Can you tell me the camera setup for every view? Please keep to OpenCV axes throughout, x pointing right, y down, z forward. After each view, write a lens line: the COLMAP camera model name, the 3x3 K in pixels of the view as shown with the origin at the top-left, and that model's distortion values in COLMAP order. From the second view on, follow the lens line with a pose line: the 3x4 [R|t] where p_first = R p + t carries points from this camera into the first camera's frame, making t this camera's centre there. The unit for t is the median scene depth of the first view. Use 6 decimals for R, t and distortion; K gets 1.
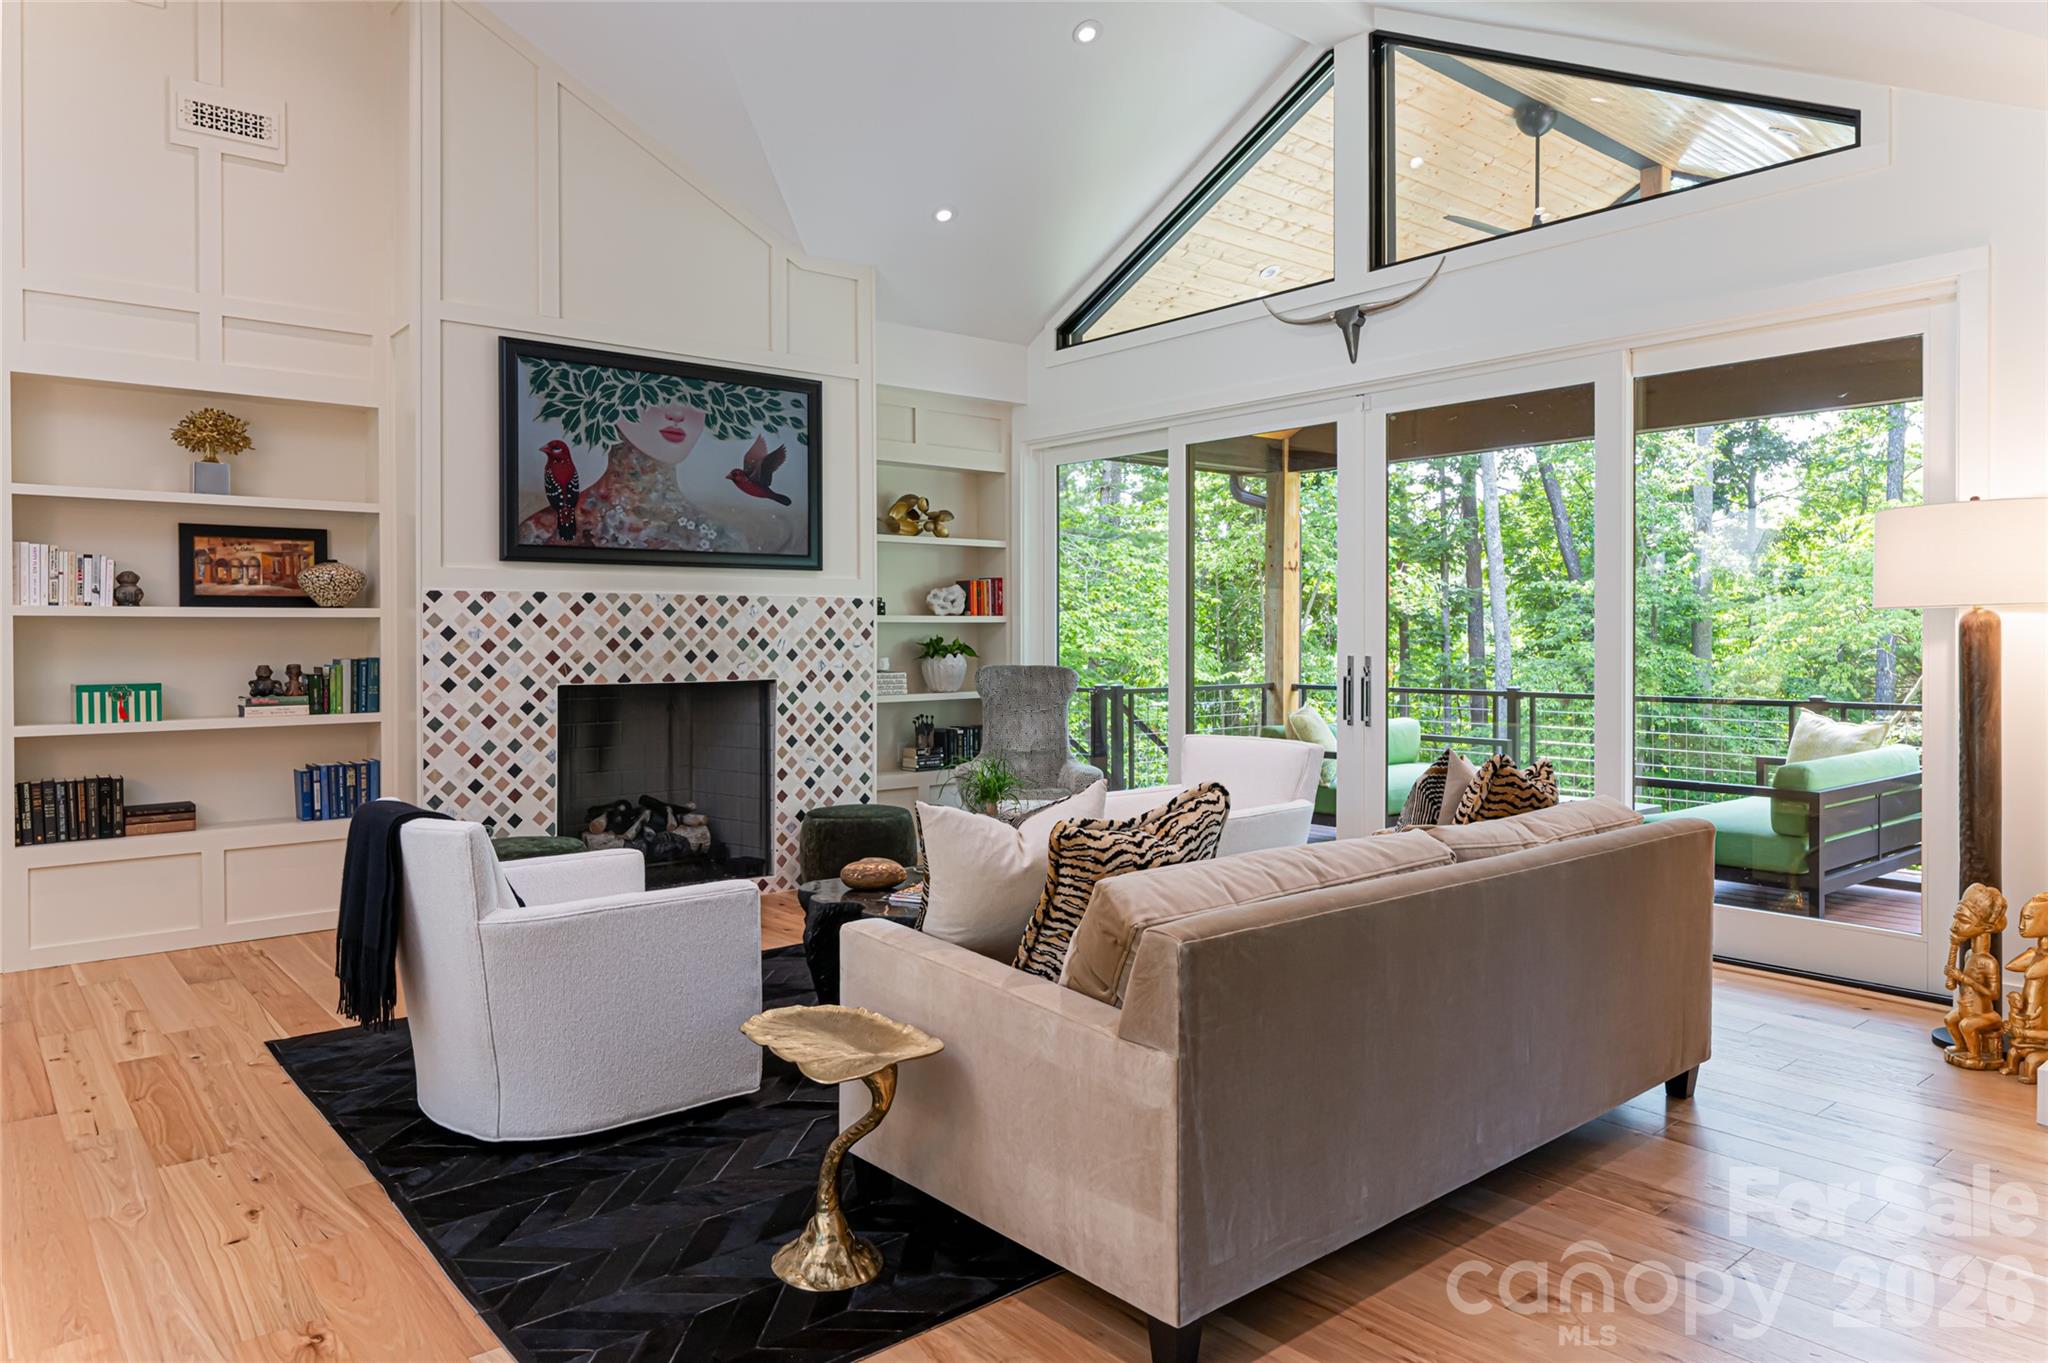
lens RADIAL K [[1287.6, 0, 998.4], [0, 1287.6, 636.8], [0, 0, 1]] dist [0.001498, 0.000816]
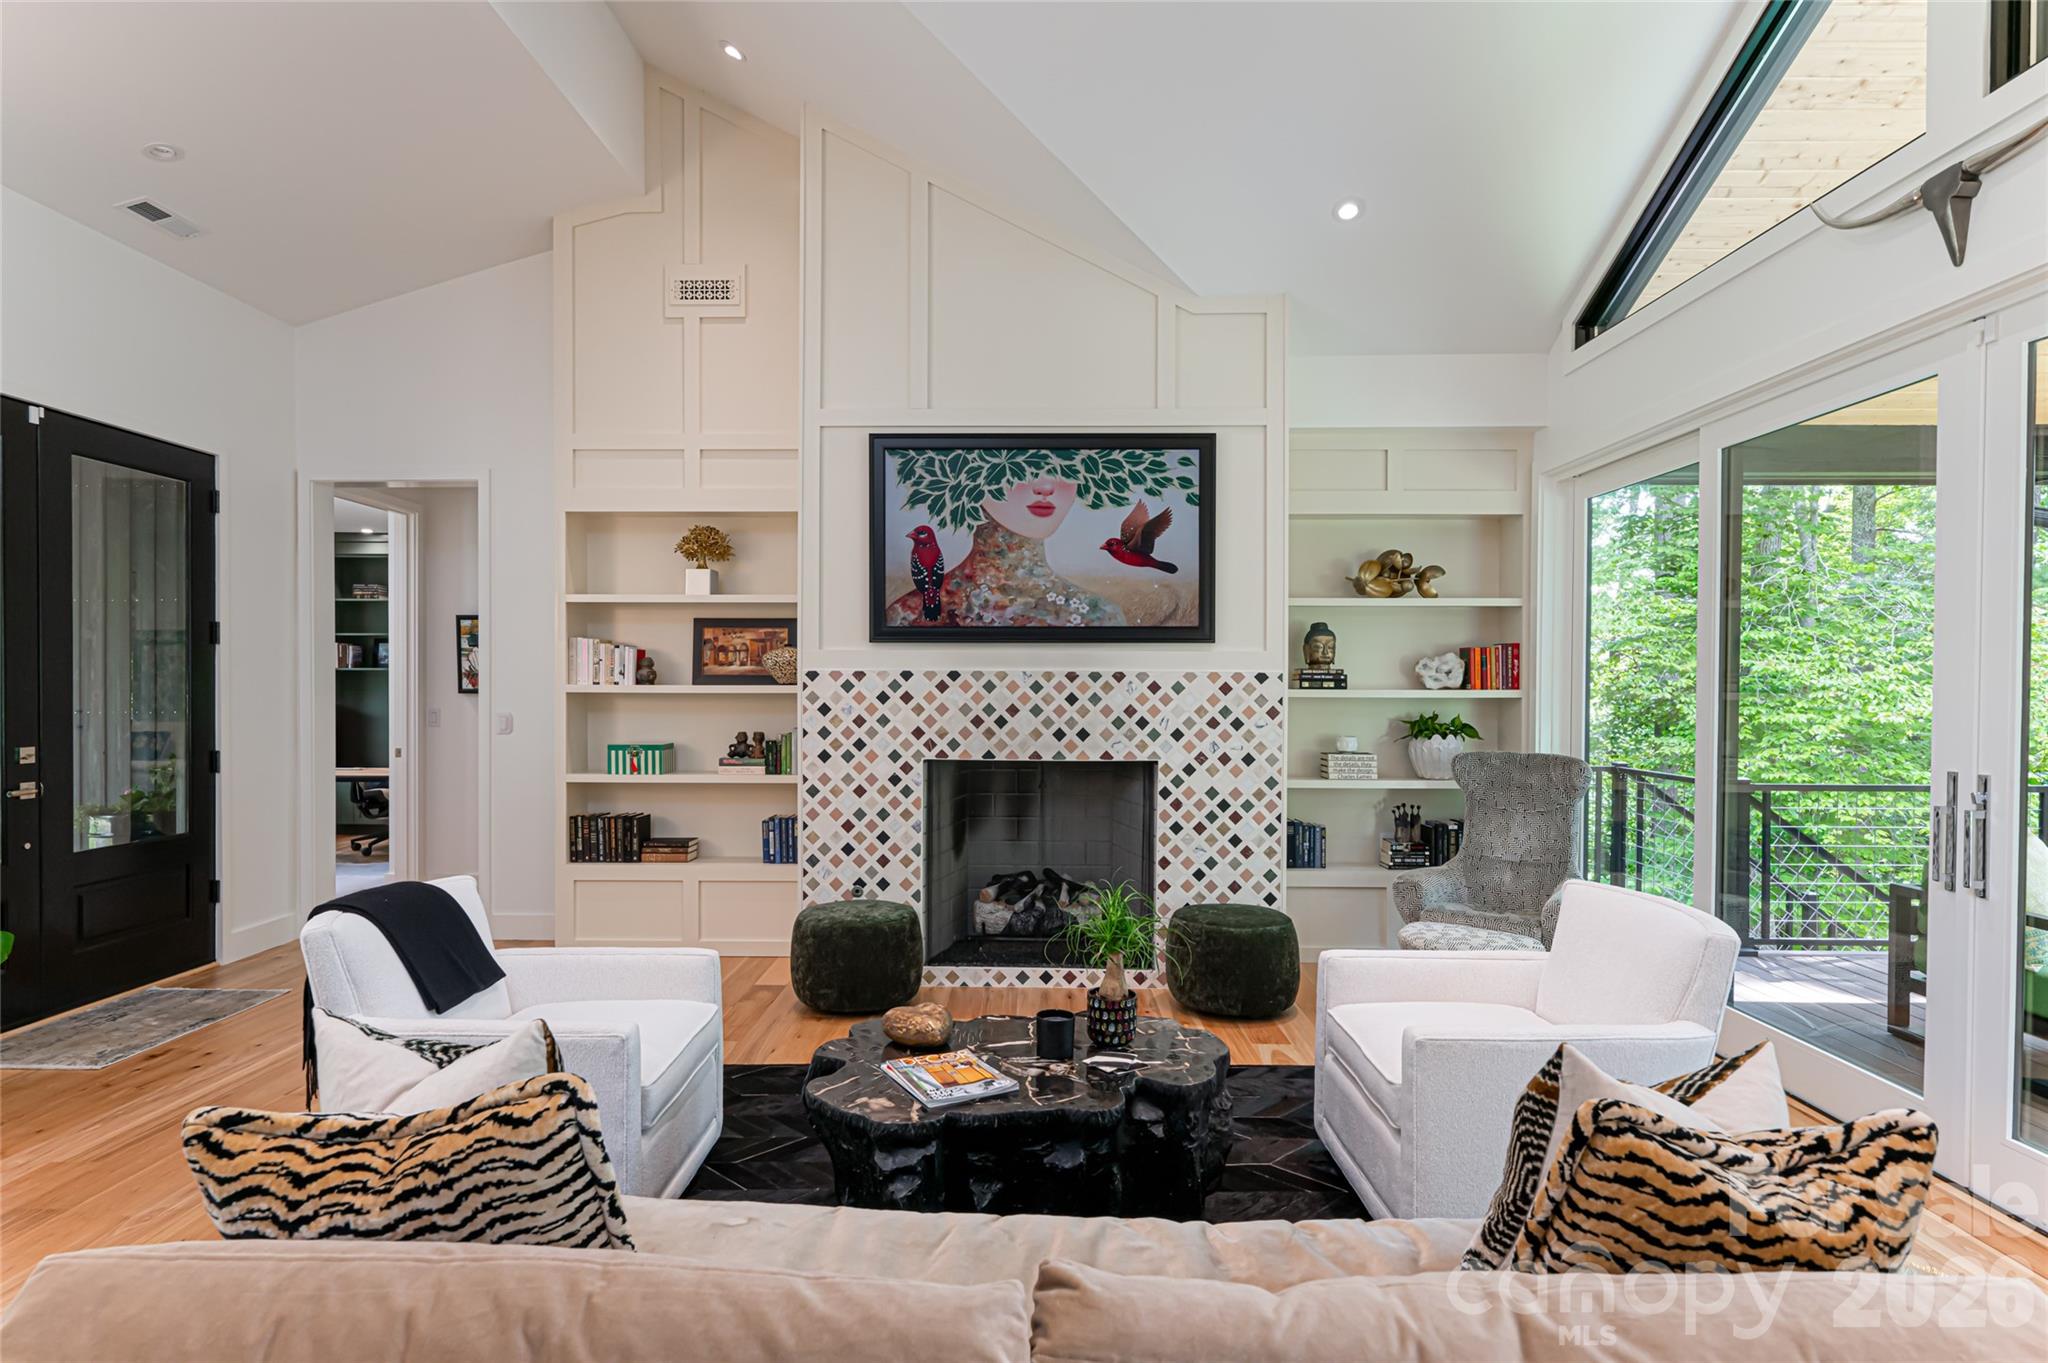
lens RADIAL K [[1077.2, 0, 1024.6], [0, 1077.2, 696.0], [0, 0, 1]] dist [0.005228, 0.000864]
pose [[0.766045, 0.011236, -0.642689, 0.270560], [-0.007406, 0.999935, 0.008654, -0.021134], [0.642745, -0.001869, 0.766078, 0.362281]]
